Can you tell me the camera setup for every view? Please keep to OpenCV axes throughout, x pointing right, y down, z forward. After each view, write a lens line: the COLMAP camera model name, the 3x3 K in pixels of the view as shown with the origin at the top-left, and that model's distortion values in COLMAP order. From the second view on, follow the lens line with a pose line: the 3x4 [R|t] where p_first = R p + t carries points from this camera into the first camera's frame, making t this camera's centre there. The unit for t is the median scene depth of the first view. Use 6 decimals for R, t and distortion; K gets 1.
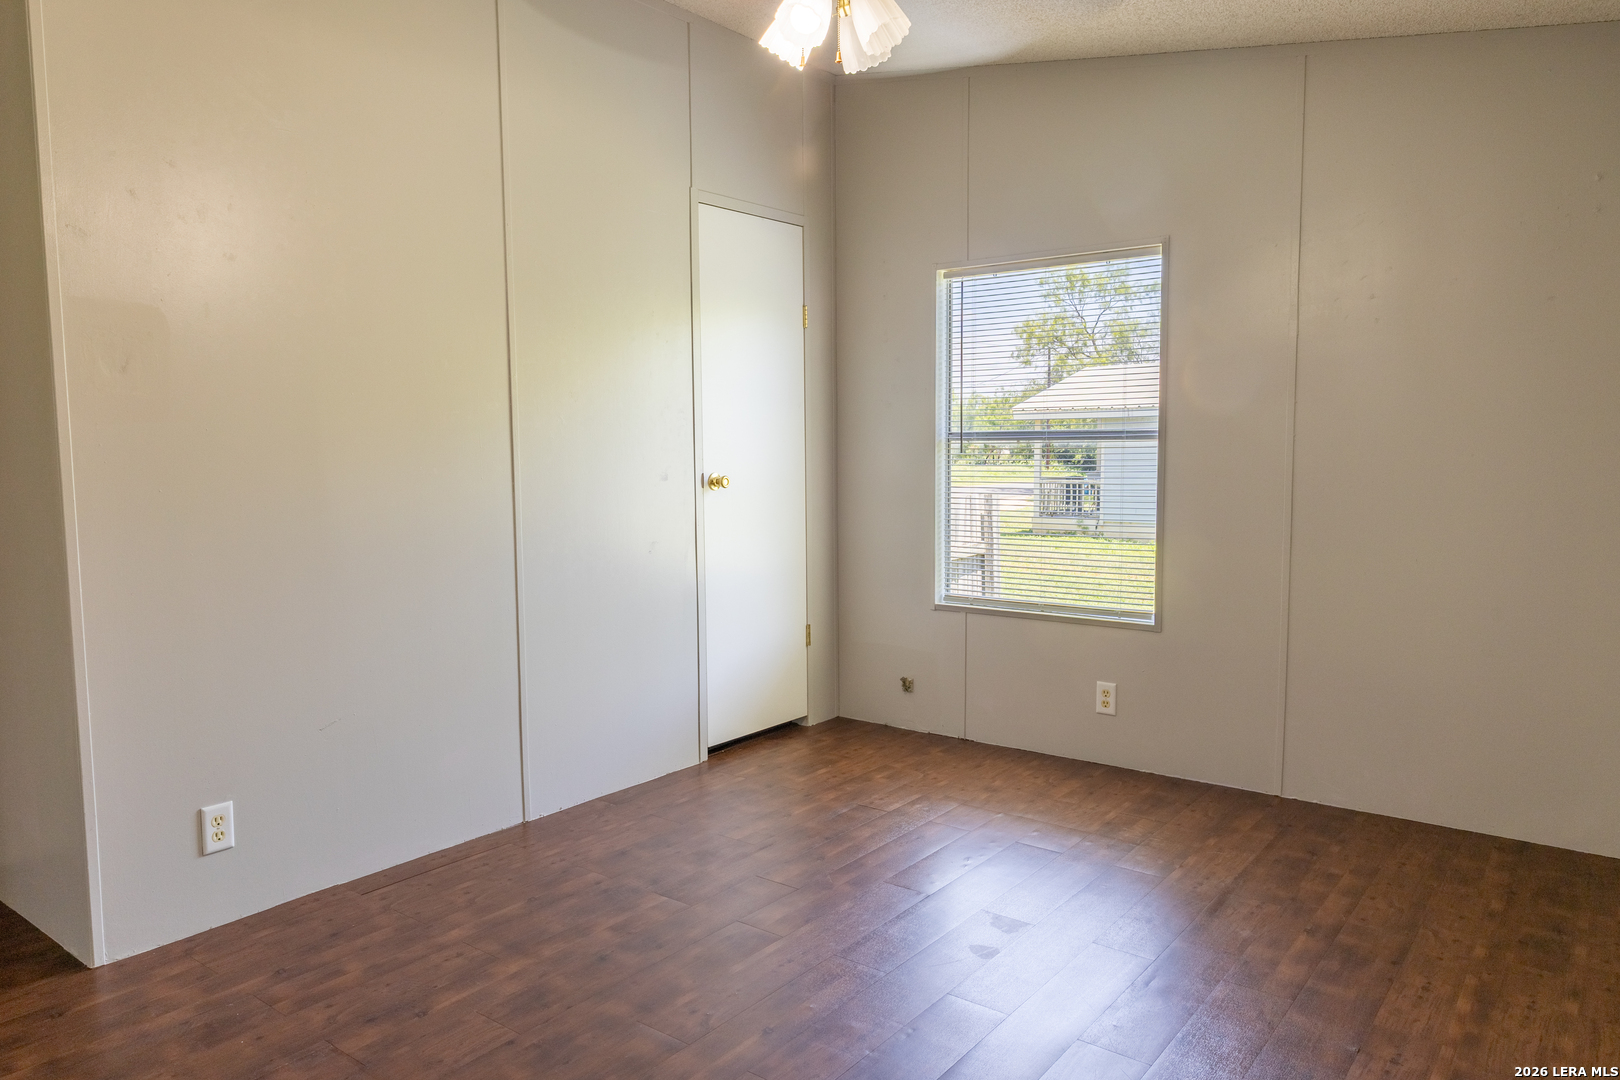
lens RADIAL K [[1080.6, 0, 810.0], [0, 1080.6, 540.0], [0, 0, 1]] dist [0.005839, -0.001622]
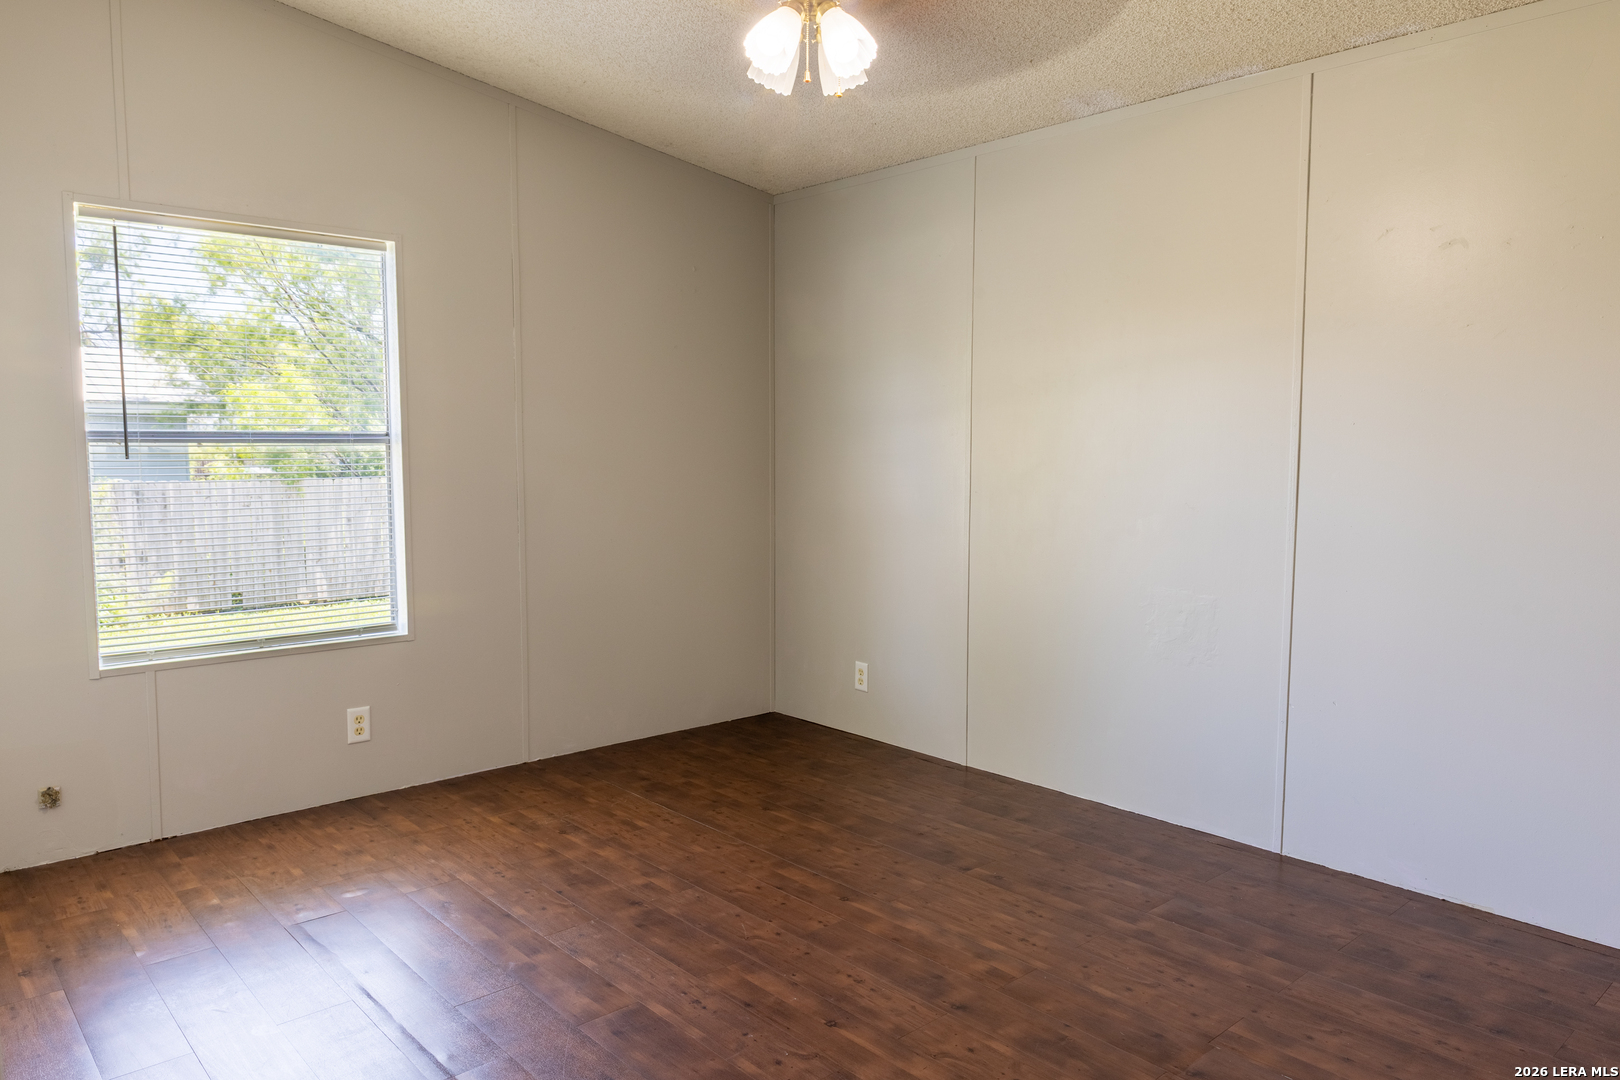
lens RADIAL K [[1133.2, 0, 769.2], [0, 1133.2, 543.7], [0, 0, 1]] dist [0.000471, -0.002273]
pose [[0.191967, -0.078162, 0.978284, -0.592308], [0.088157, 0.994167, 0.062132, -0.035597], [-0.977434, 0.074315, 0.197738, 0.462387]]
